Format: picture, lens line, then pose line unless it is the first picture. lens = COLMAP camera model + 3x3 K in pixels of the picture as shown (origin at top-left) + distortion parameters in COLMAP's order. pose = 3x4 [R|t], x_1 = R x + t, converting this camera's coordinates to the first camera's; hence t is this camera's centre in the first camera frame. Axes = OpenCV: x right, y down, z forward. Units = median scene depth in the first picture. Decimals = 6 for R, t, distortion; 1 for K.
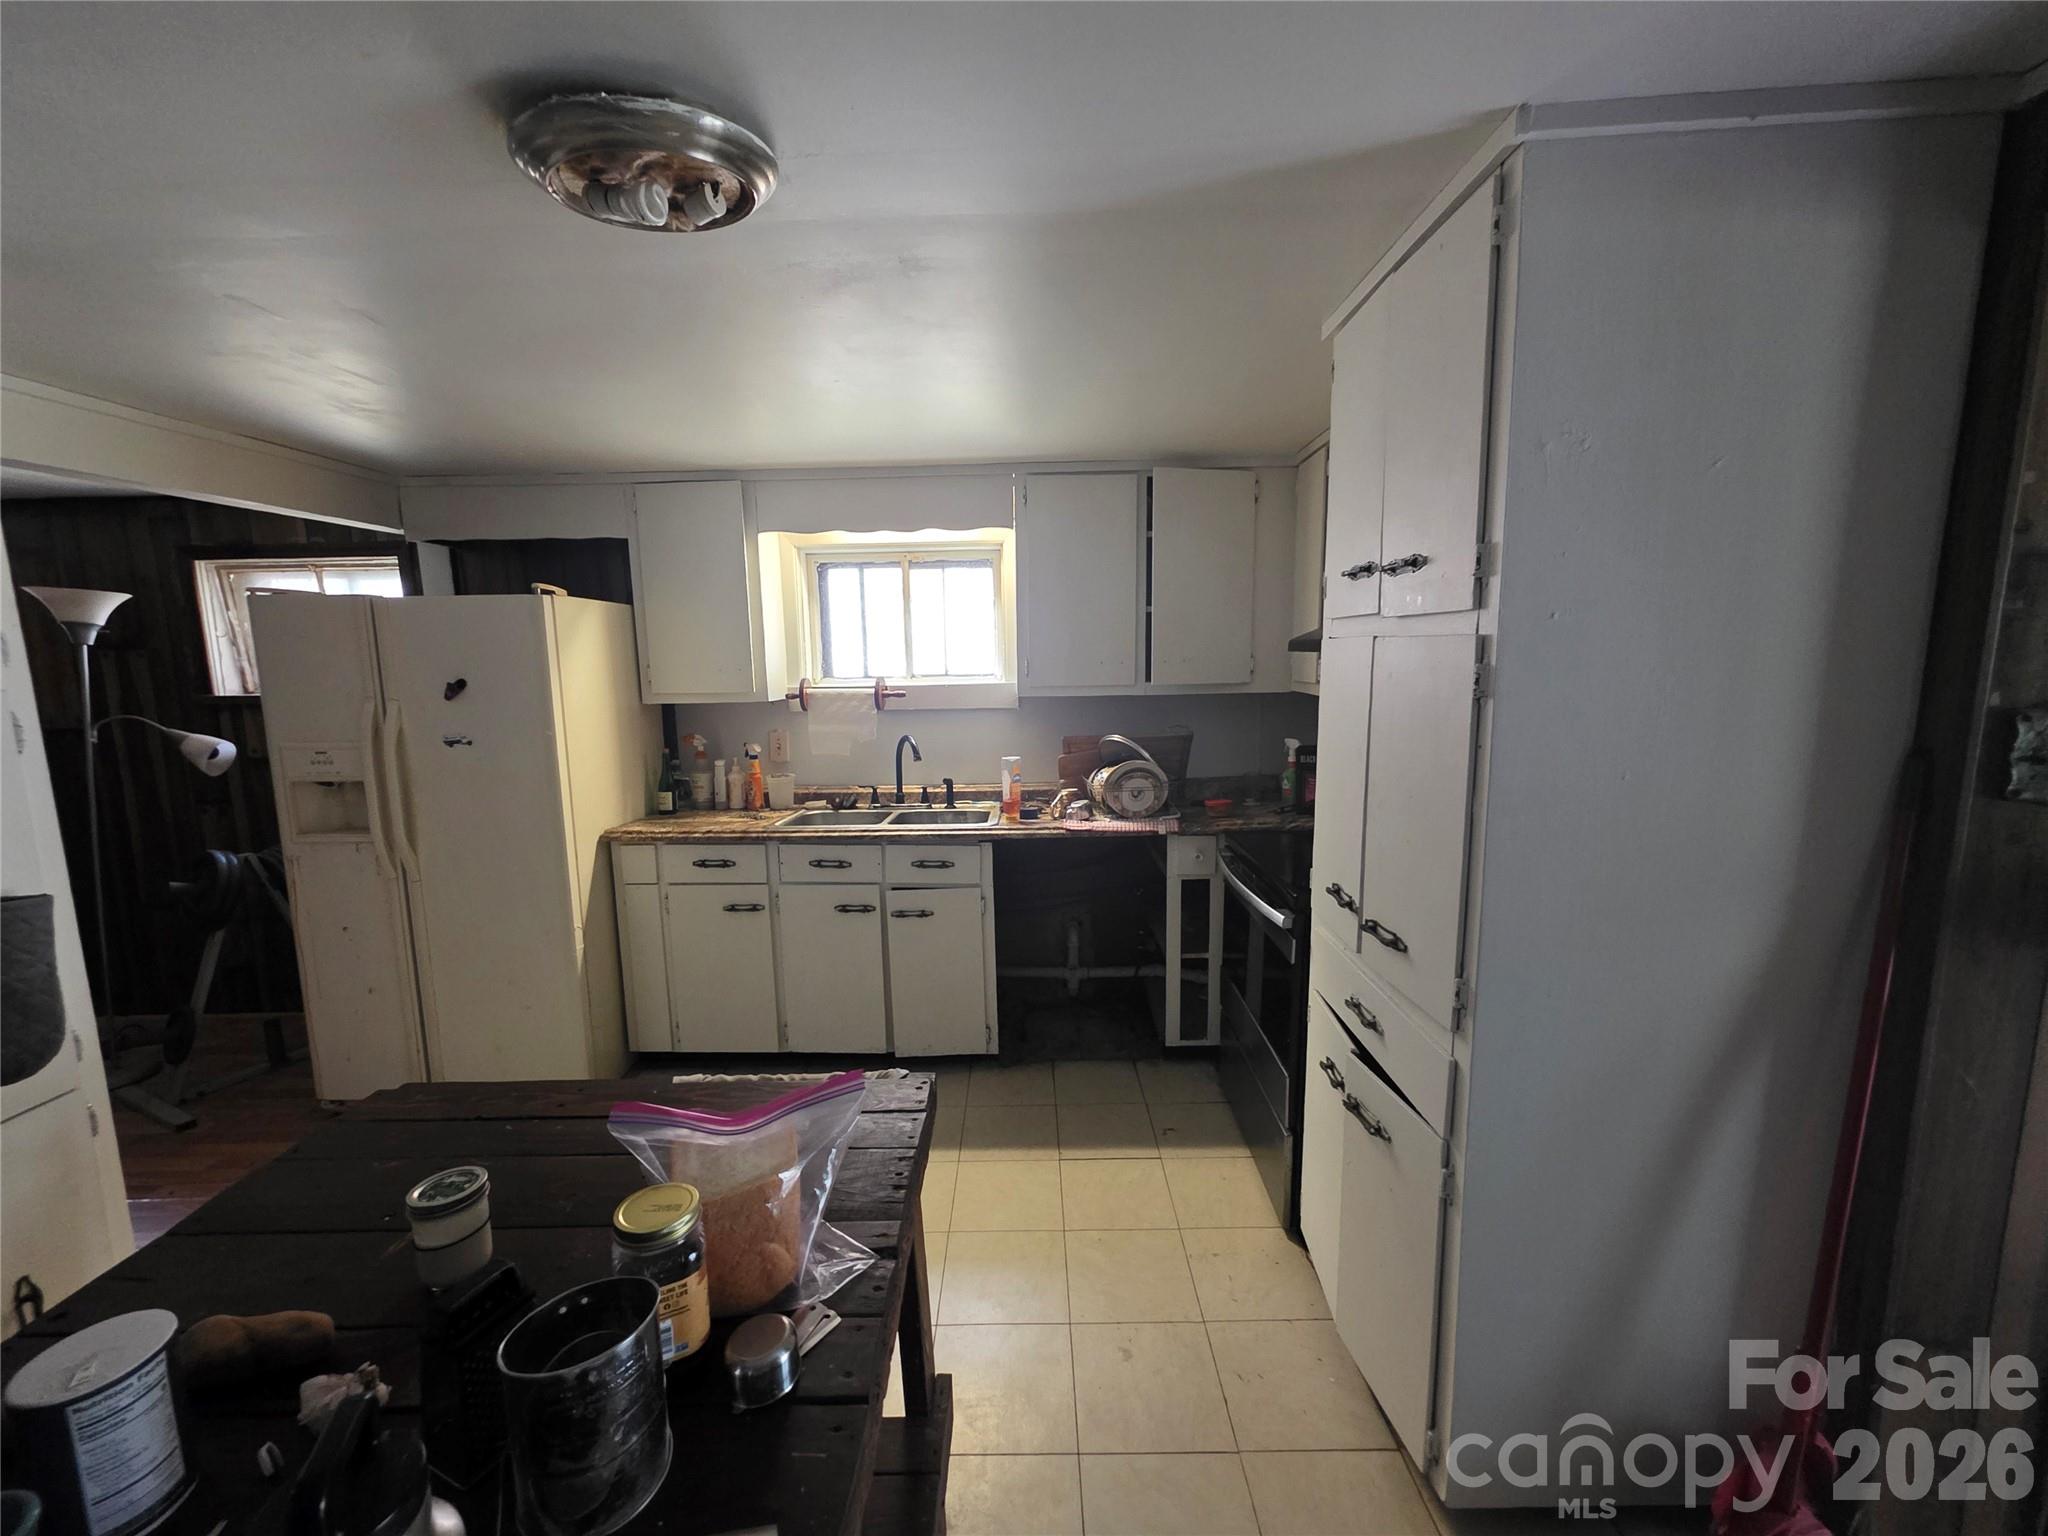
lens RADIAL K [[816.1, 0, 1033.0], [0, 816.1, 771.3], [0, 0, 1]] dist [0.005770, 0.000395]
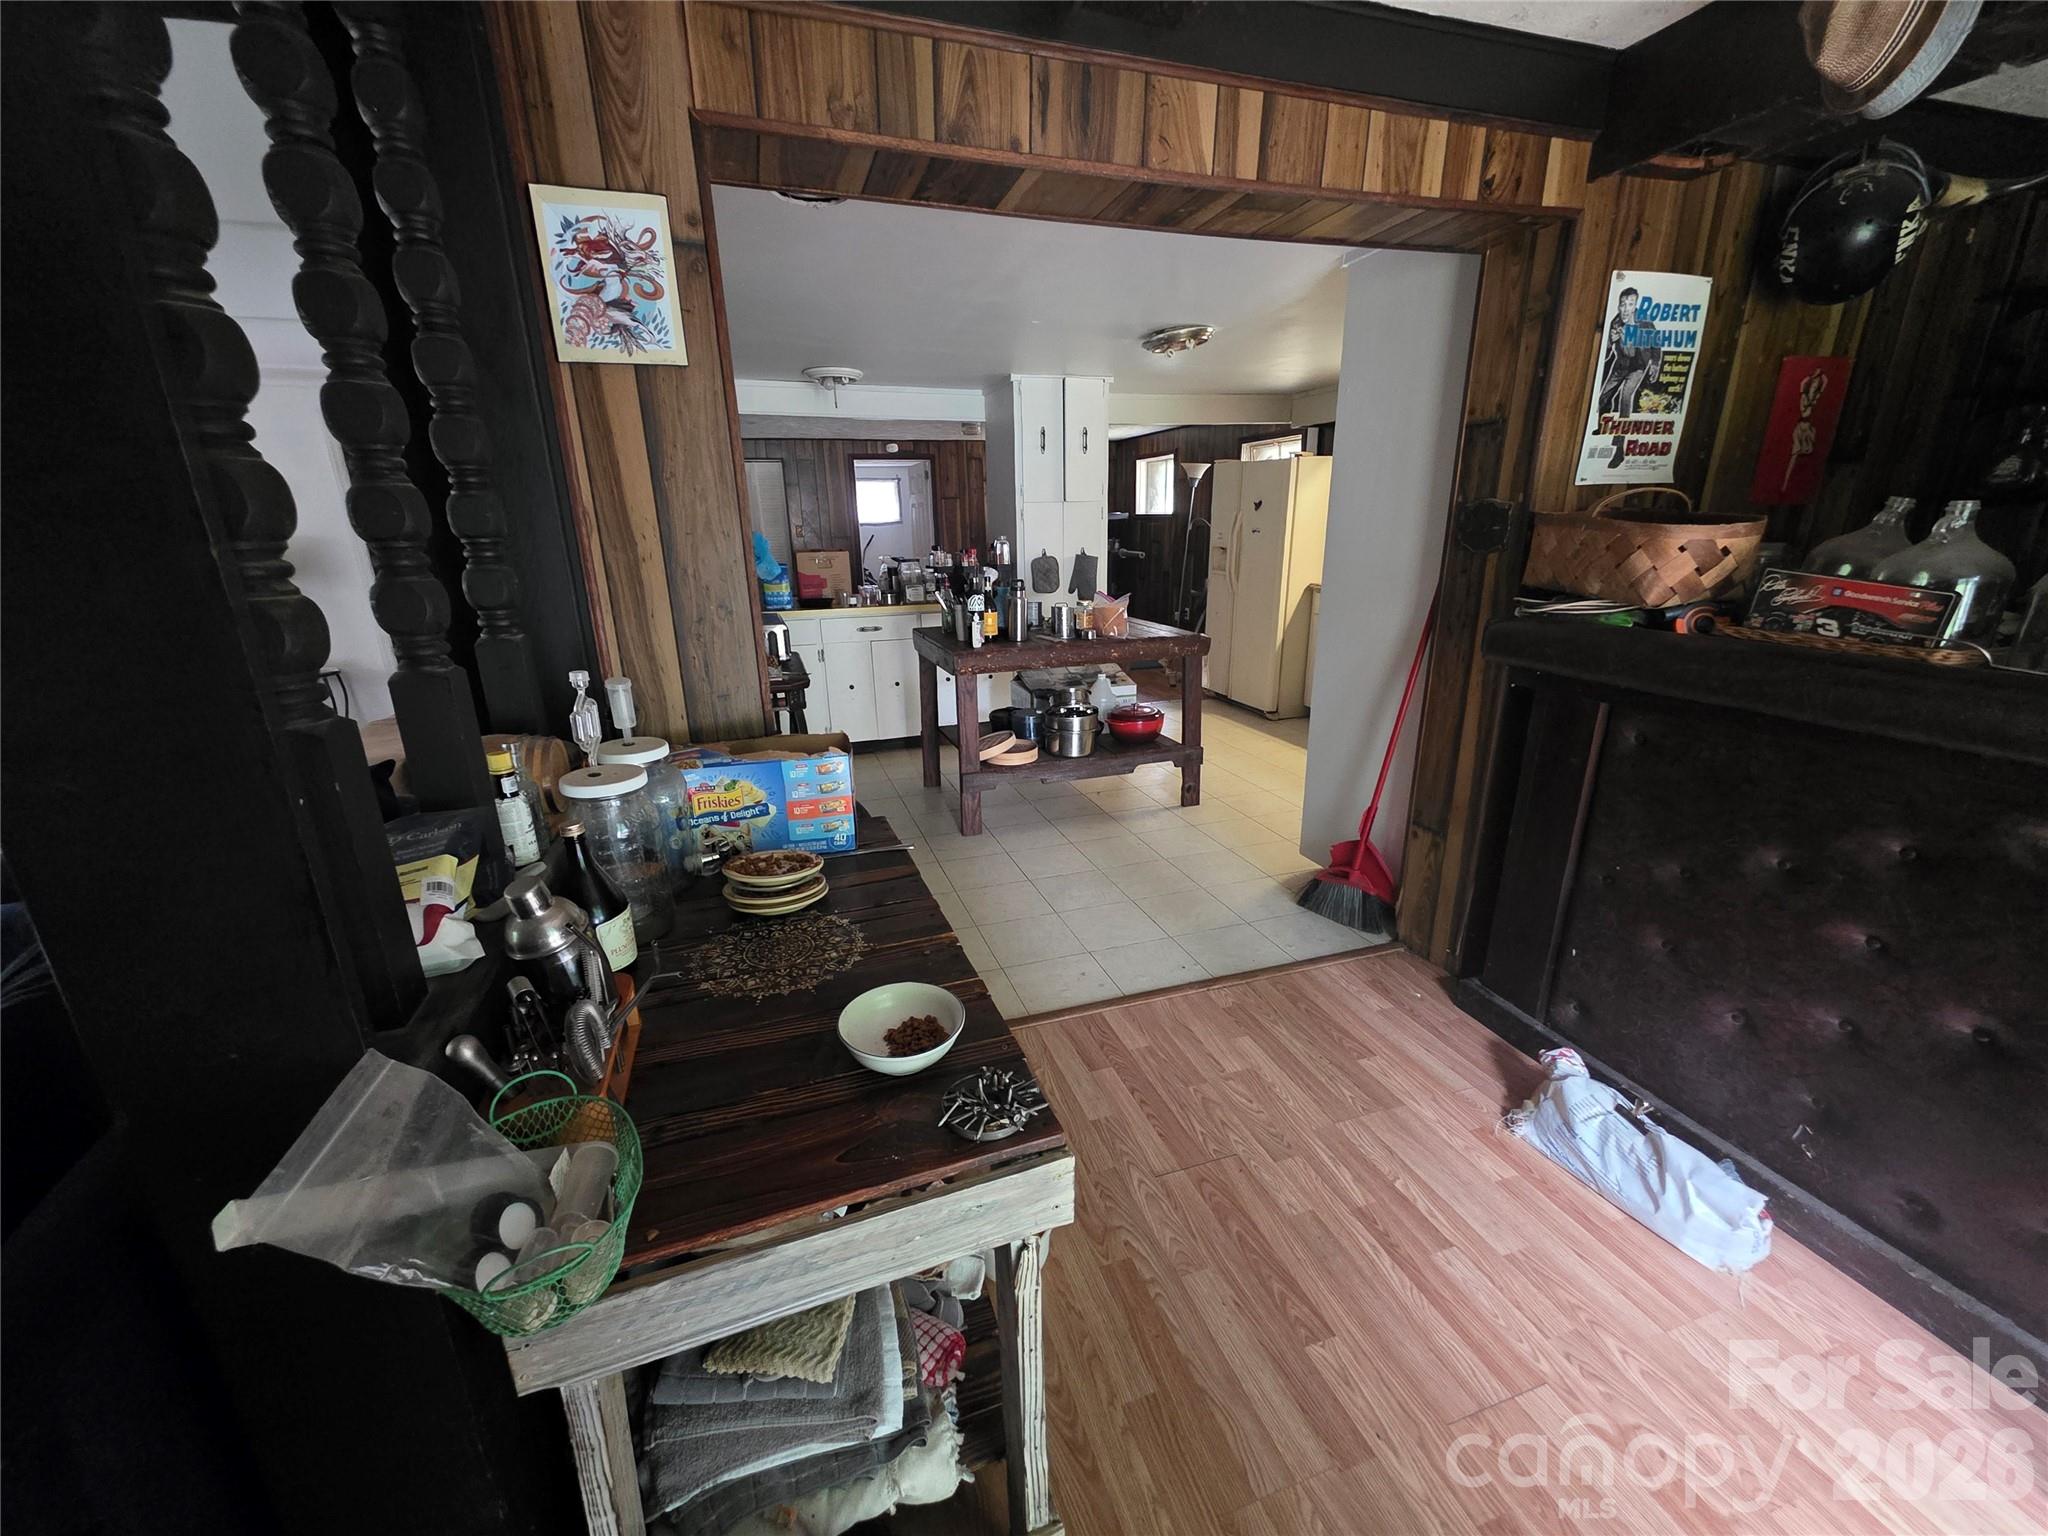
lens RADIAL K [[816.1, 0, 1018.0], [0, 816.1, 773.5], [0, 0, 1]] dist [0.005770, 0.000395]
pose [[0.309744, 0.299289, -0.902488, 1.098051], [-0.116336, 0.953966, 0.276433, 0.046574], [0.943676, 0.019369, 0.330303, -0.270221]]
